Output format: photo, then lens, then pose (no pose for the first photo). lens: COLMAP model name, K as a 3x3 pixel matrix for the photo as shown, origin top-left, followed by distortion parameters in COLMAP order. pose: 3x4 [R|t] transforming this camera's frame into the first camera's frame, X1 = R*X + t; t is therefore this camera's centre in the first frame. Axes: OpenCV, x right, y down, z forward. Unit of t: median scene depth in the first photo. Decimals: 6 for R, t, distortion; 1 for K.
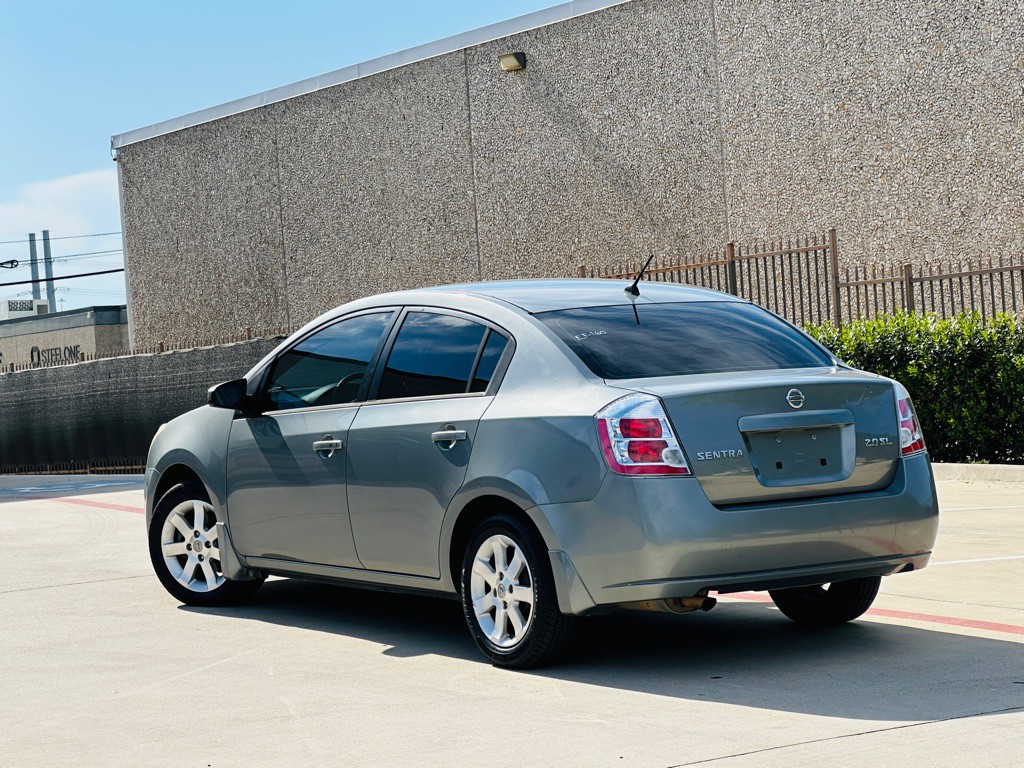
lens RADIAL K [[2227.0, 0, 512.0], [0, 2227.0, 384.0], [0, 0, 1]] dist [0.006852, 0.544917]
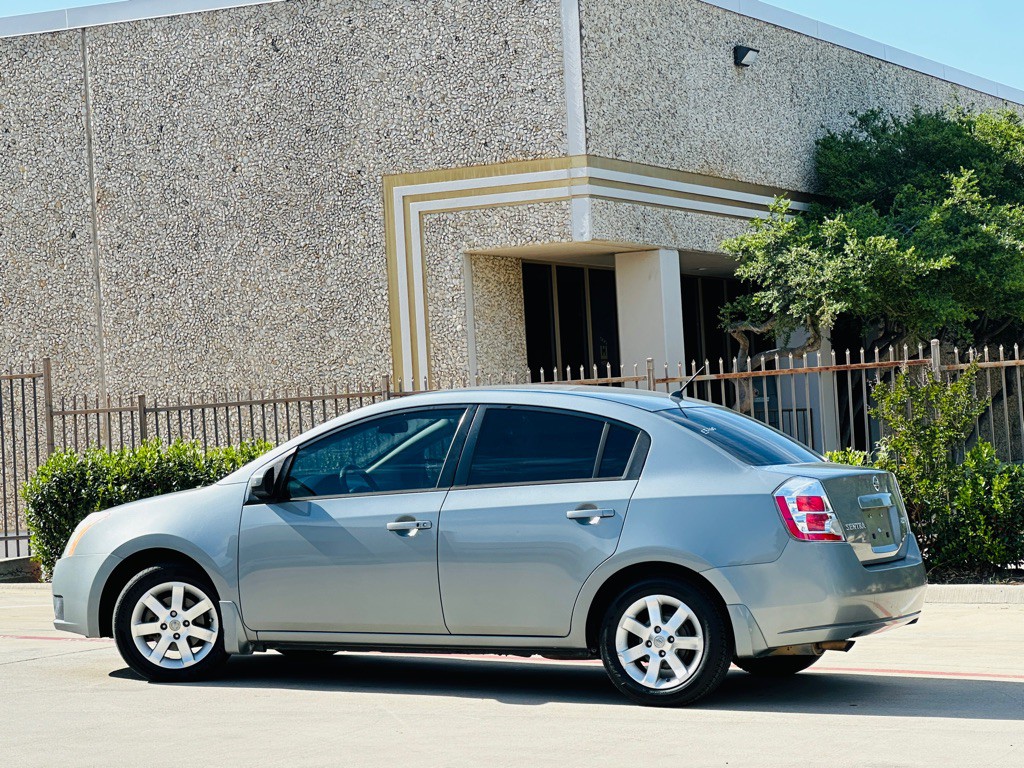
lens RADIAL K [[2227.0, 0, 512.0], [0, 2227.0, 384.0], [0, 0, 1]] dist [0.006852, 0.544917]
pose [[0.906586, 0.032295, 0.420783, -0.450884], [-0.006357, 0.998000, -0.062900, 0.023488], [-0.421973, 0.054349, 0.904978, -0.044826]]
